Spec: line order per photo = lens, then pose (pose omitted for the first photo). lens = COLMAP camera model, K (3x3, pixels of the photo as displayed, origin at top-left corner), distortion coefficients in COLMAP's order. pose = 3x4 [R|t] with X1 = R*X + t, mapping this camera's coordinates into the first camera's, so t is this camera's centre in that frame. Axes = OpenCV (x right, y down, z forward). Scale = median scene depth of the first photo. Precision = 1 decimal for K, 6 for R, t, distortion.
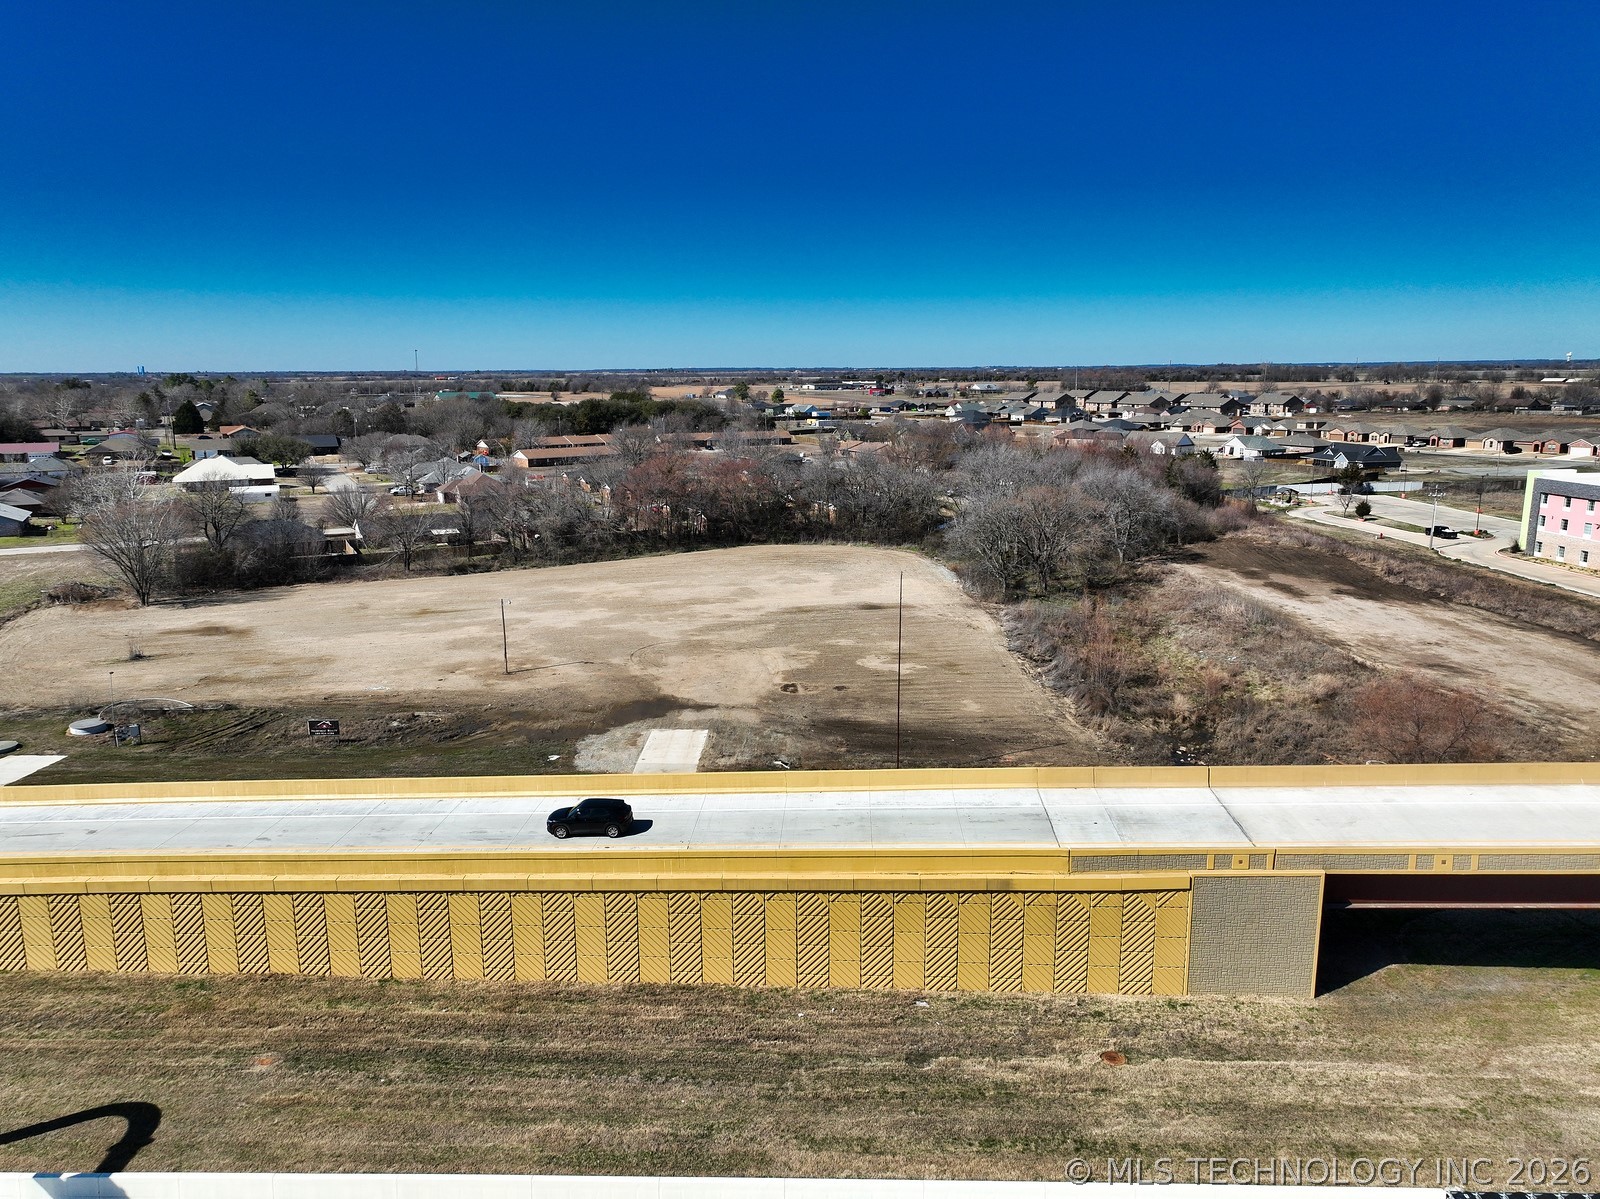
lens RADIAL K [[1126.0, 0, 798.2], [0, 1126.0, 591.8], [0, 0, 1]] dist [0.001773, 0.009974]
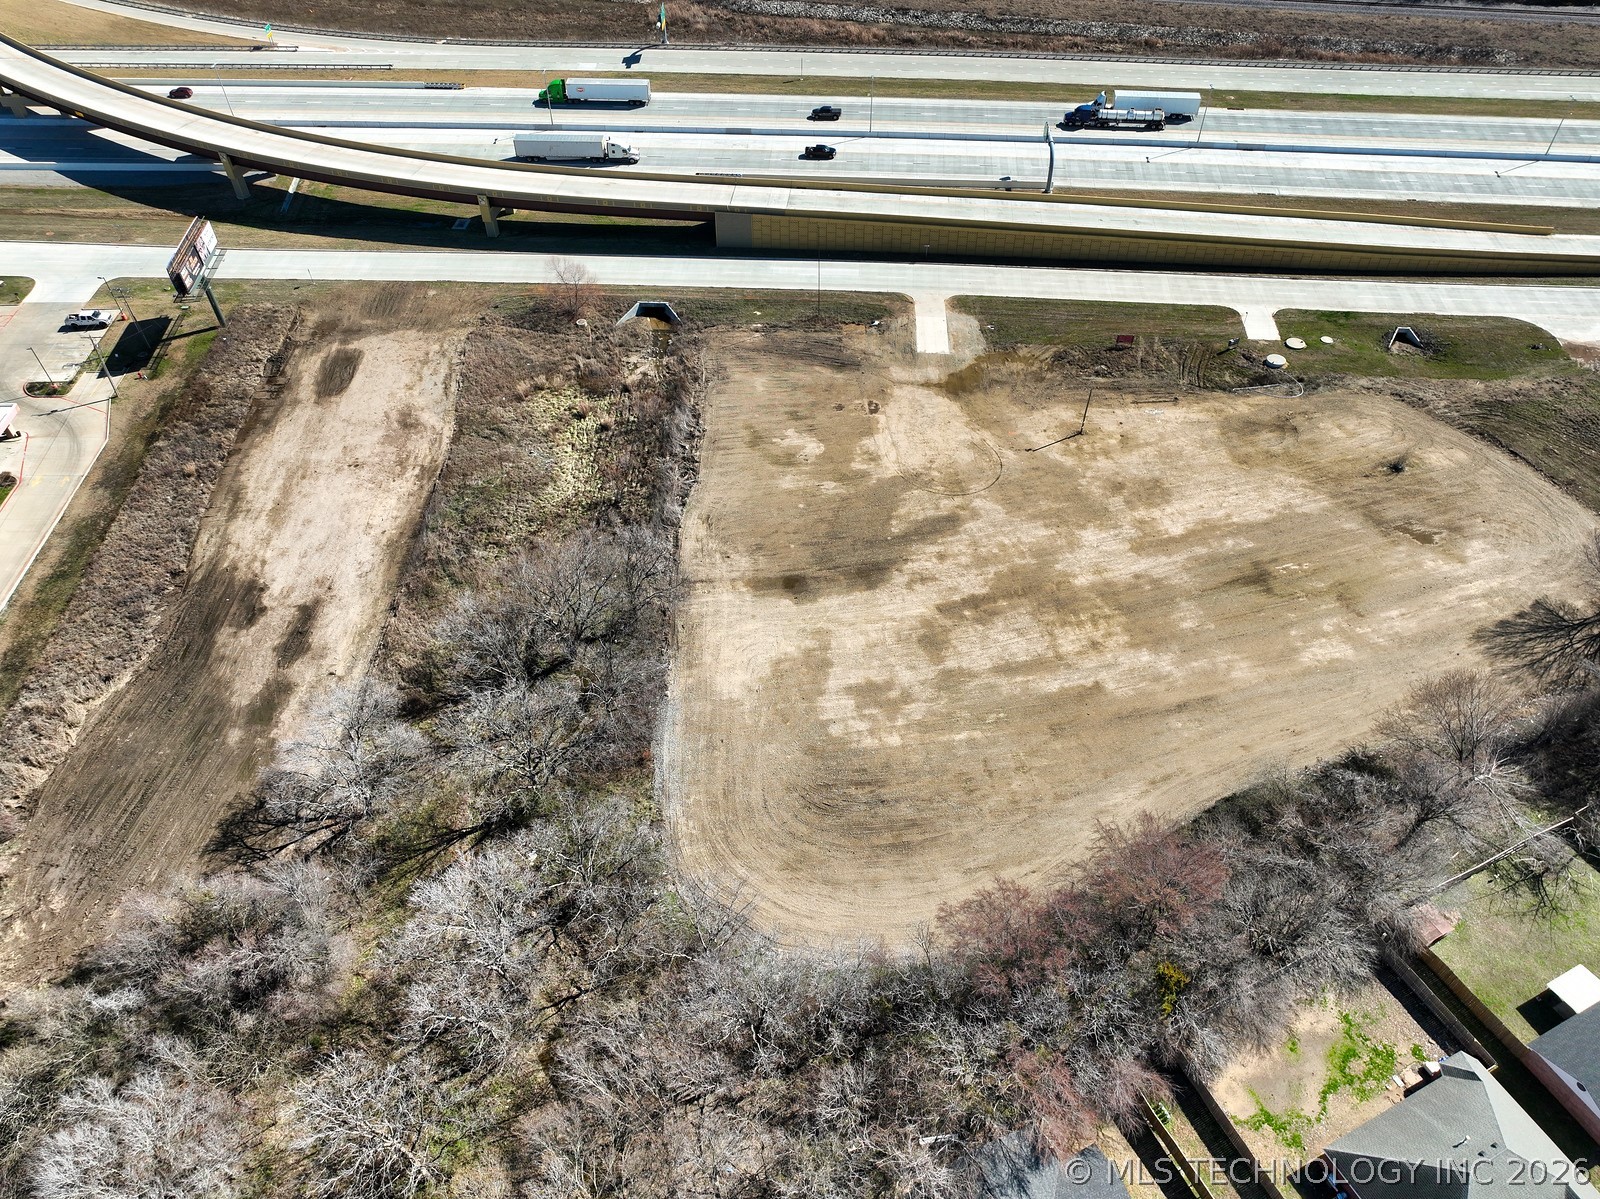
lens RADIAL K [[1121.3, 0, 798.1], [0, 1121.3, 596.1], [0, 0, 1]] dist [0.004764, 0.005450]
pose [[-0.999316, -0.016760, 0.032956, 0.036387], [0.018540, 0.544033, 0.838859, -0.948944], [-0.031989, 0.838896, -0.543351, 1.870944]]
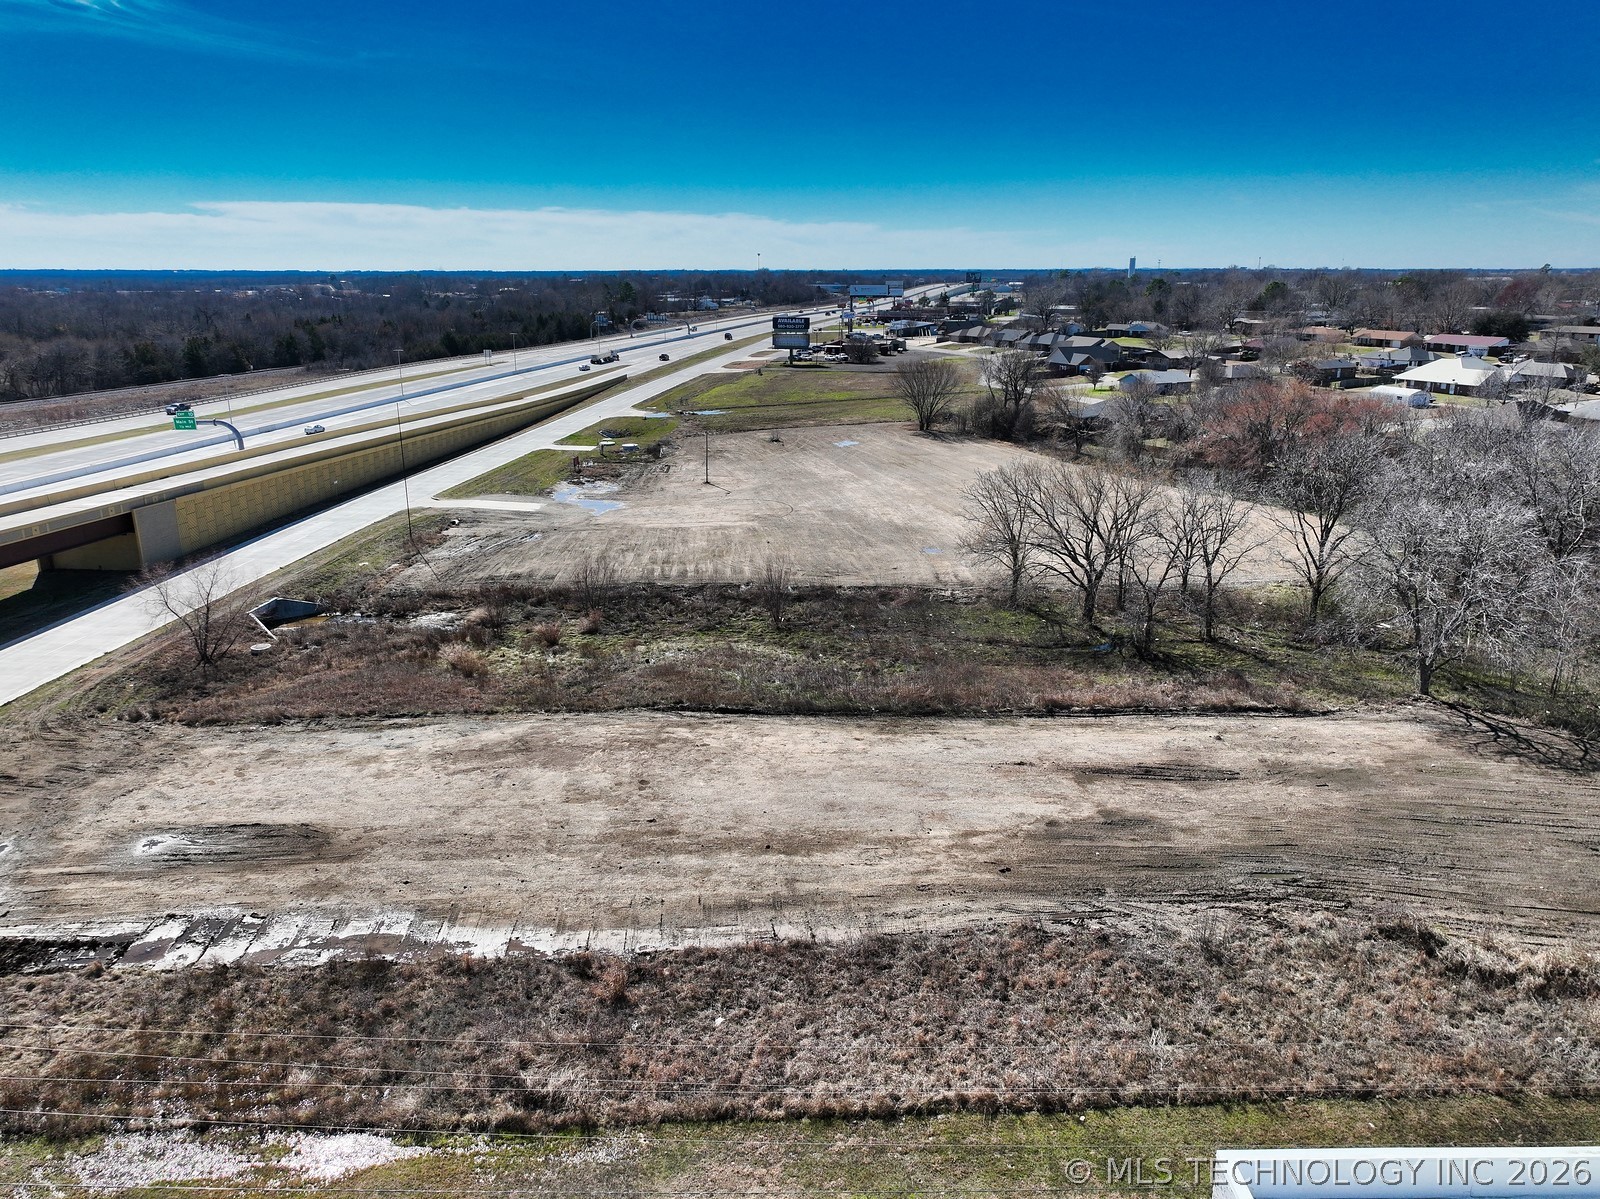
lens RADIAL K [[1125.6, 0, 798.2], [0, 1125.6, 592.9], [0, 0, 1]] dist [-0.004158, 0.020026]
pose [[-0.060833, 0.281881, -0.957519, 1.115522], [-0.193095, 0.937851, 0.288358, -0.226137], [0.979292, 0.202434, -0.002623, 1.115701]]
